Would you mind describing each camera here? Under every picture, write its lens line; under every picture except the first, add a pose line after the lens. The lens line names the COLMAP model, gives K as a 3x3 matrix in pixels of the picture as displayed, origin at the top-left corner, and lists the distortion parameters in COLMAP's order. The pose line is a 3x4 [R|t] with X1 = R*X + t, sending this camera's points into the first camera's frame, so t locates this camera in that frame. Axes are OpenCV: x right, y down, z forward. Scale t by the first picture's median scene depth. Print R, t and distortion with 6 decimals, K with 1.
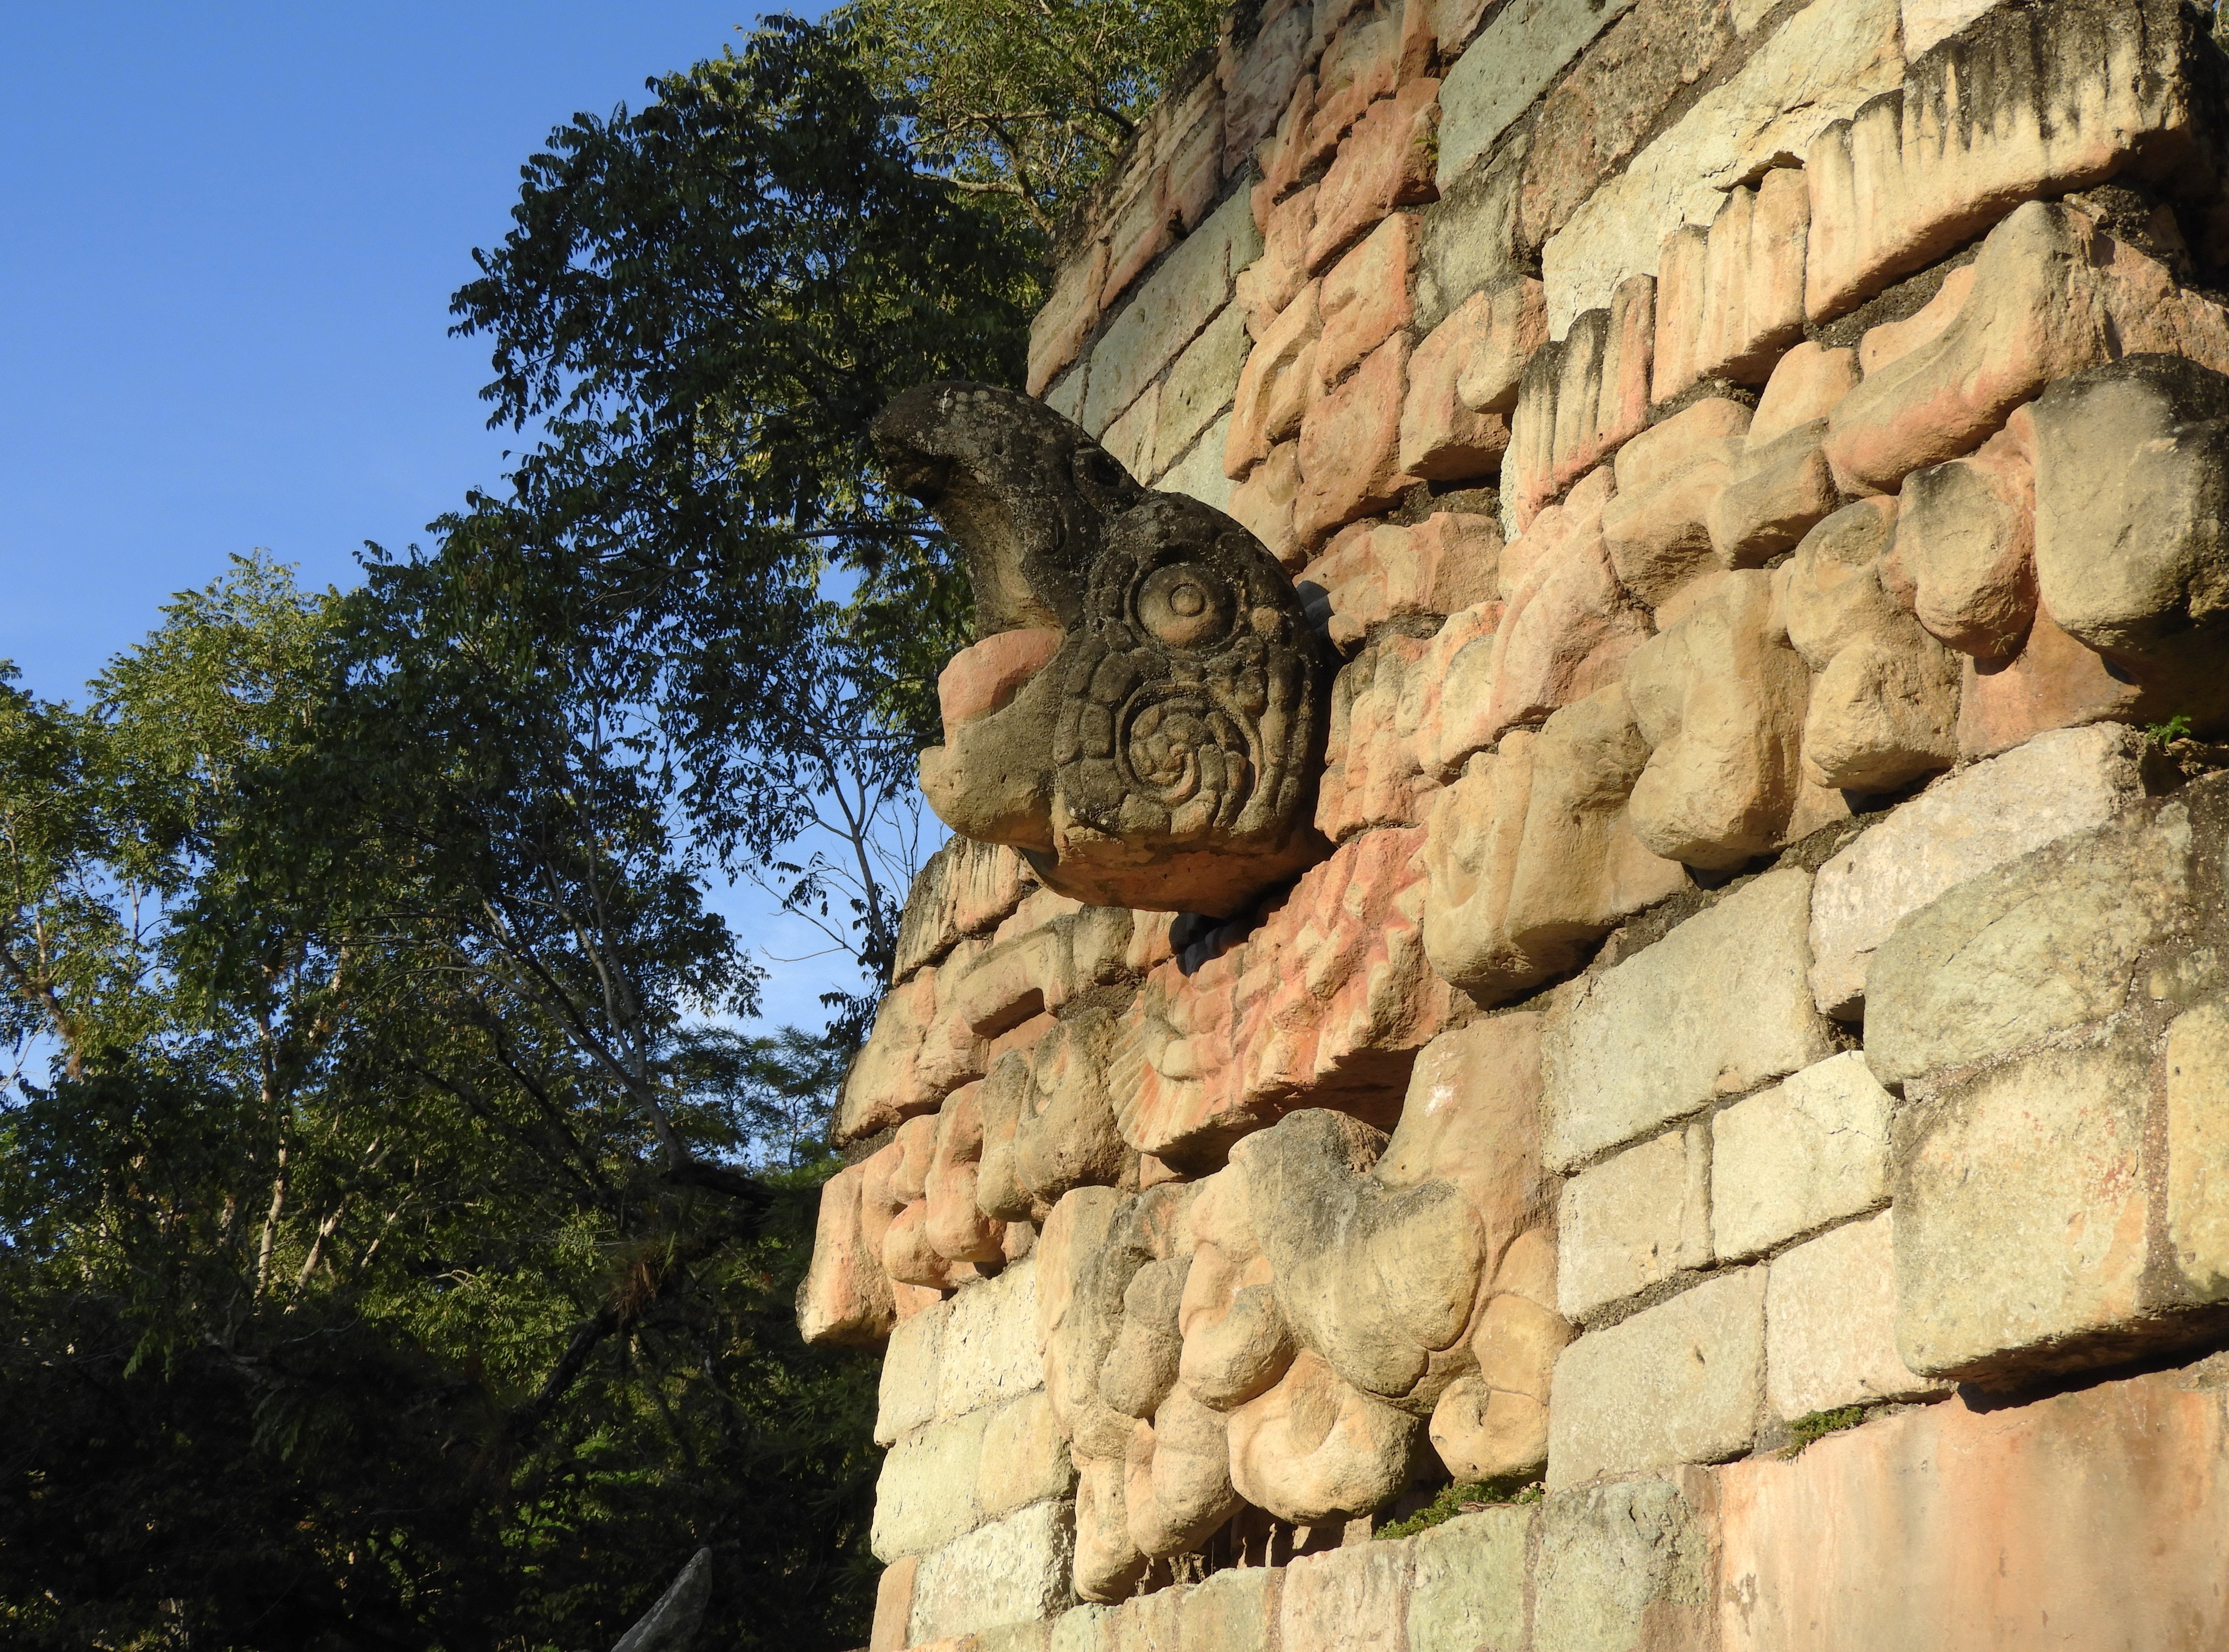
lens RADIAL K [[3120.4, 0, 1113.5], [0, 3120.4, 825.3], [0, 0, 1]] dist [-0.027495, 0.000000]
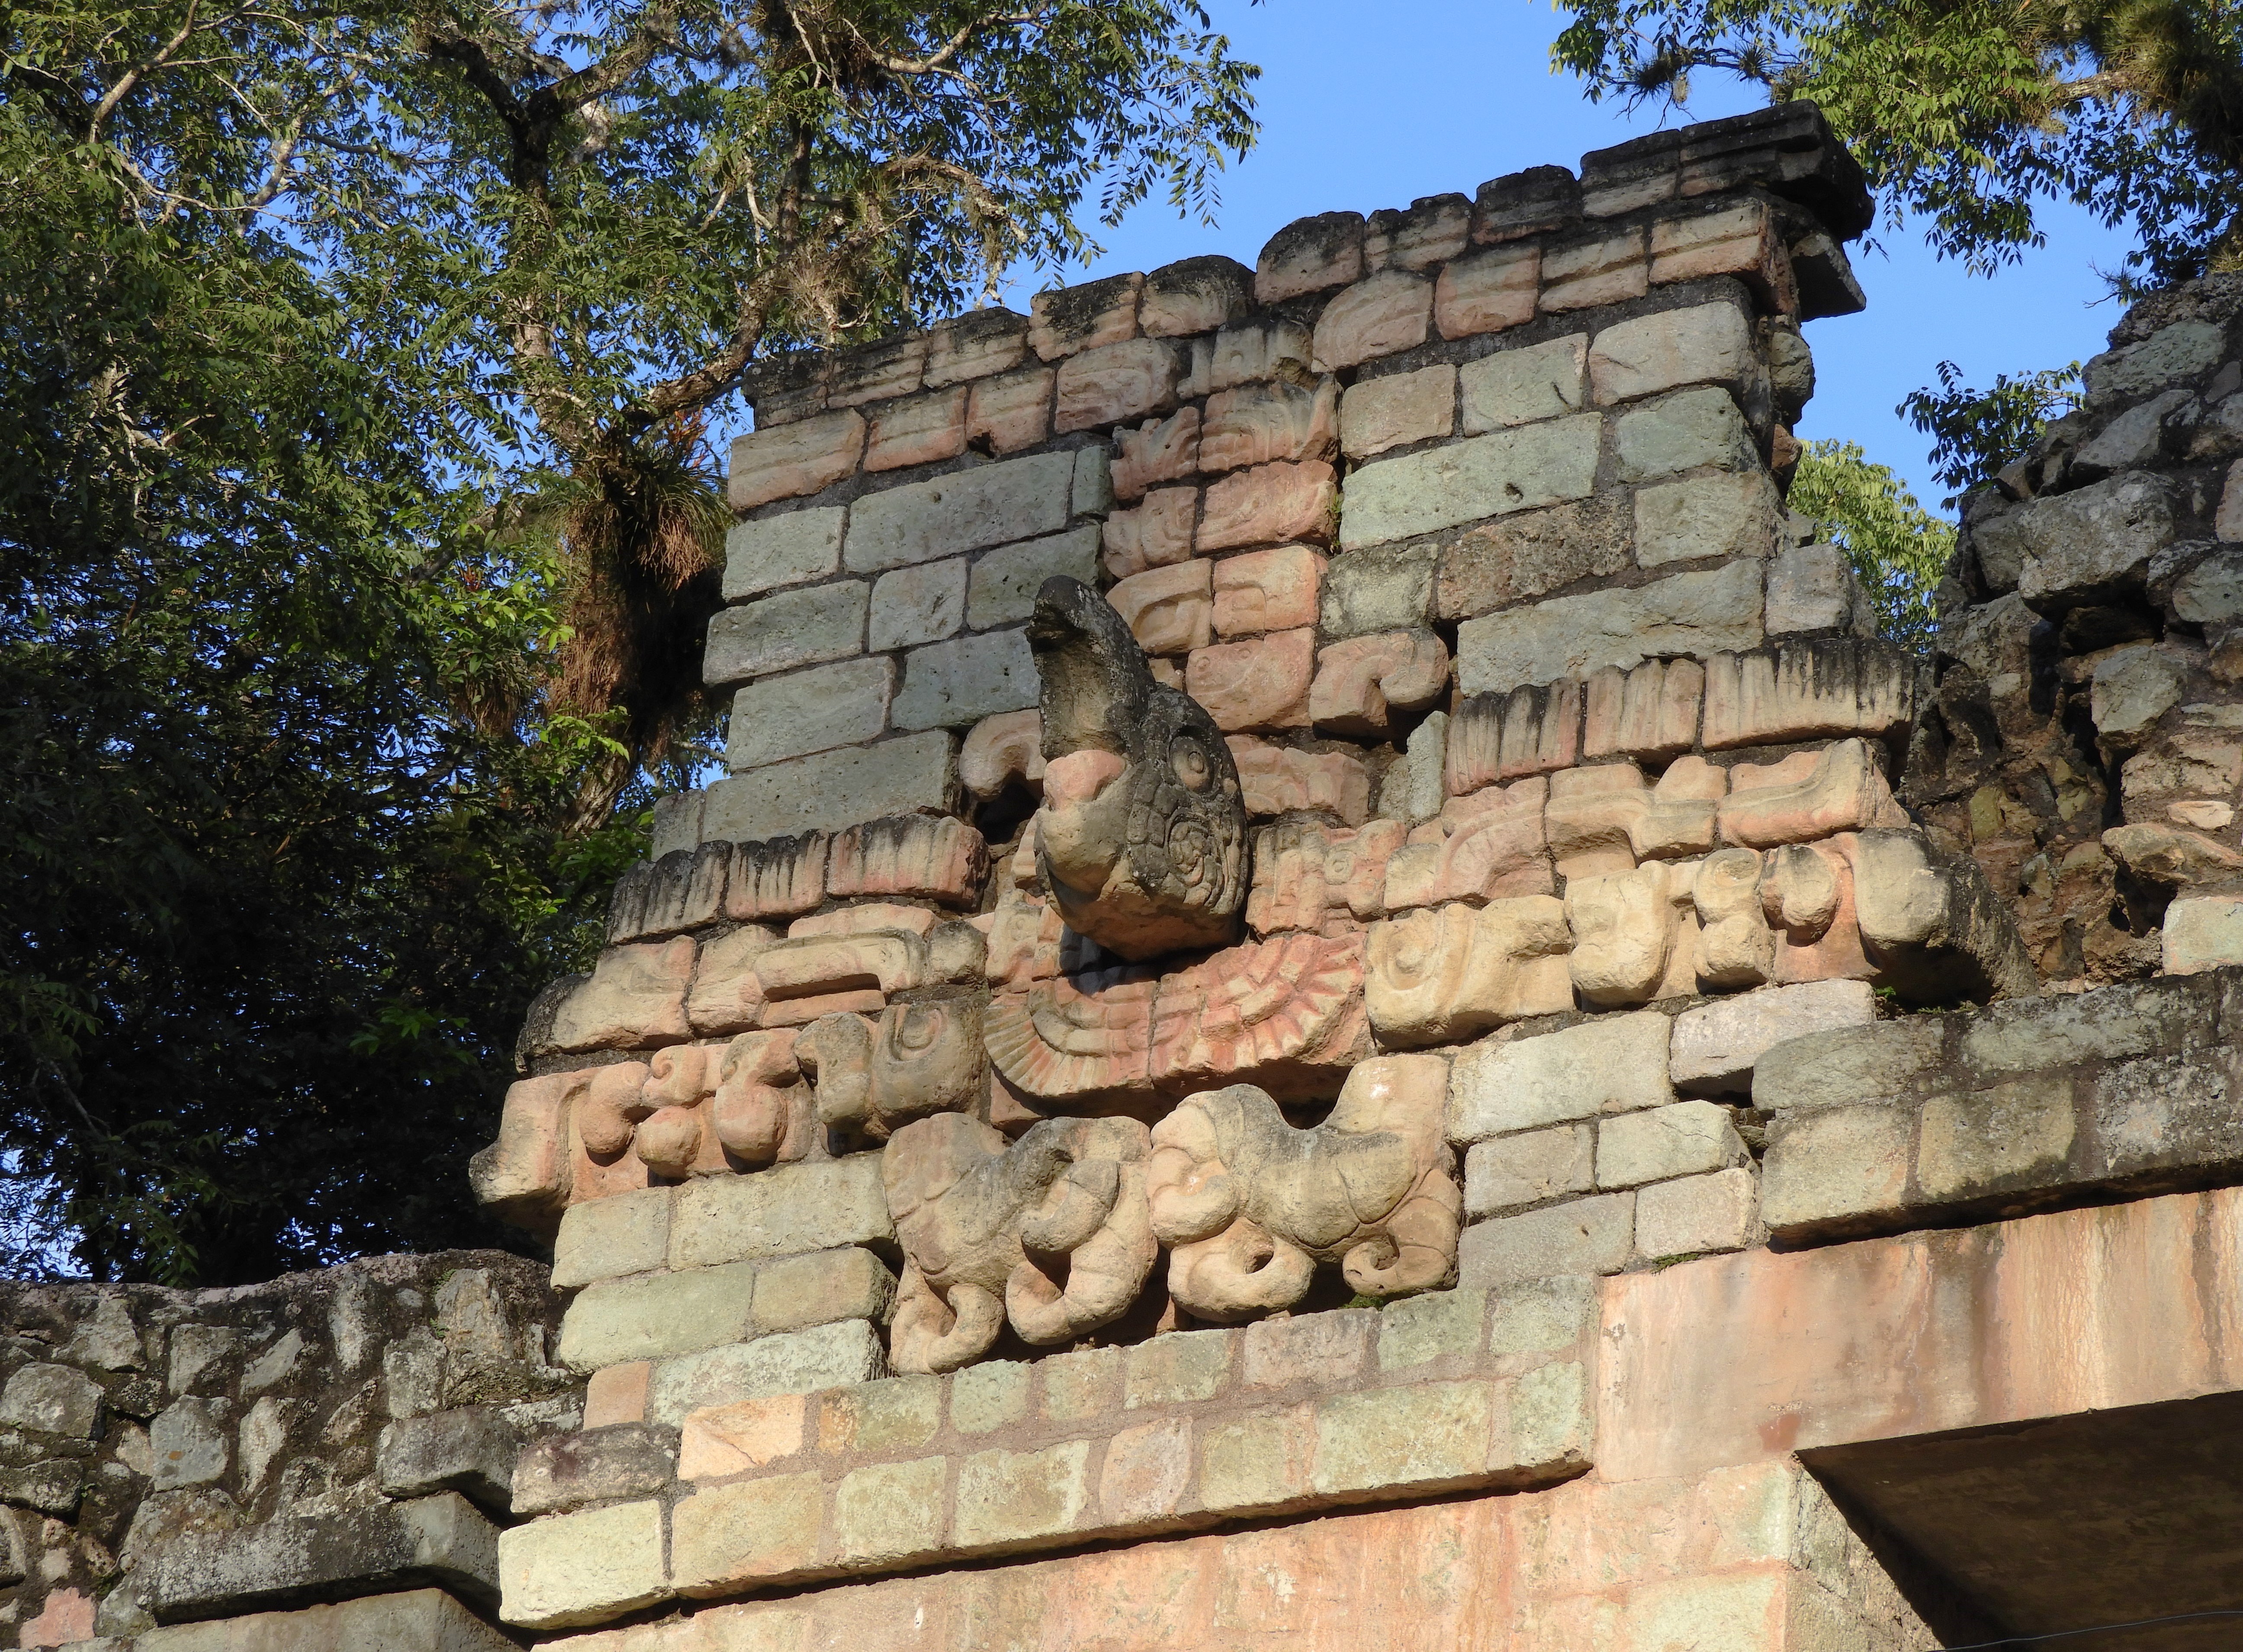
lens RADIAL K [[7912.1, 0, 1121.6], [0, 7912.1, 826.0], [0, 0, 1]] dist [-0.024071, 0.000000]
pose [[0.796981, 0.267730, 0.541426, -2.684278], [-0.237609, 0.963092, -0.126478, 0.588448], [-0.555304, -0.027847, 0.831181, -2.869177]]
